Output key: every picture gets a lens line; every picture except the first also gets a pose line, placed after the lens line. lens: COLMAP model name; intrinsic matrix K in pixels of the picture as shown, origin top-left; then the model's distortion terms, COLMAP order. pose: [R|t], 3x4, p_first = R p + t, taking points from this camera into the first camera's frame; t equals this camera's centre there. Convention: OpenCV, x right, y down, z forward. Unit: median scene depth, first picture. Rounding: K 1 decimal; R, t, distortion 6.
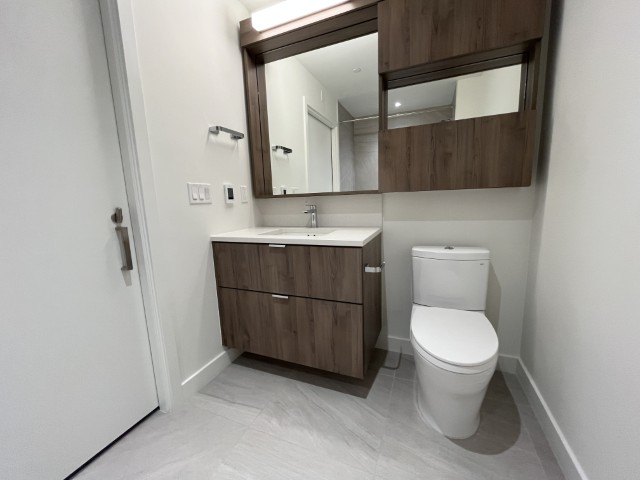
lens RADIAL K [[259.8, 0, 317.8], [0, 259.8, 239.4], [0, 0, 1]] dist [-0.003338, -0.000117]
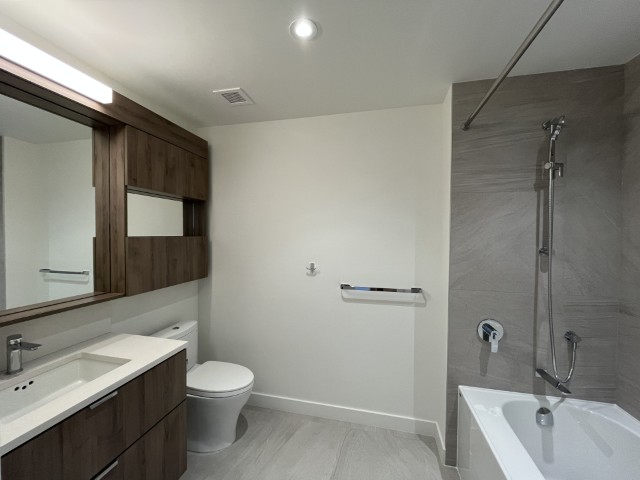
lens RADIAL K [[259.8, 0, 317.8], [0, 259.8, 239.4], [0, 0, 1]] dist [-0.003338, -0.000117]
pose [[-0.165393, 0.017029, 0.986081, -0.965718], [0.153590, 0.988096, 0.008697, -0.327750], [-0.974195, 0.152890, -0.166040, 0.475178]]
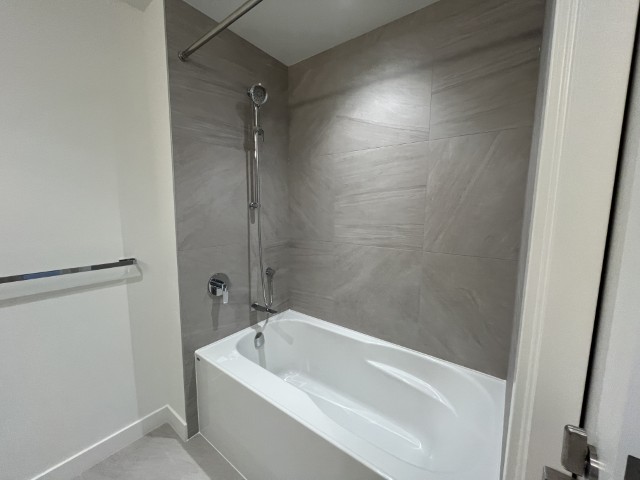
lens RADIAL K [[259.8, 0, 317.8], [0, 259.8, 239.4], [0, 0, 1]] dist [-0.003338, -0.000117]
pose [[-0.967361, -0.000341, 0.253403, -0.724697], [0.067104, 0.963954, 0.257467, -0.277962], [-0.244356, 0.266068, -0.932469, 0.522680]]
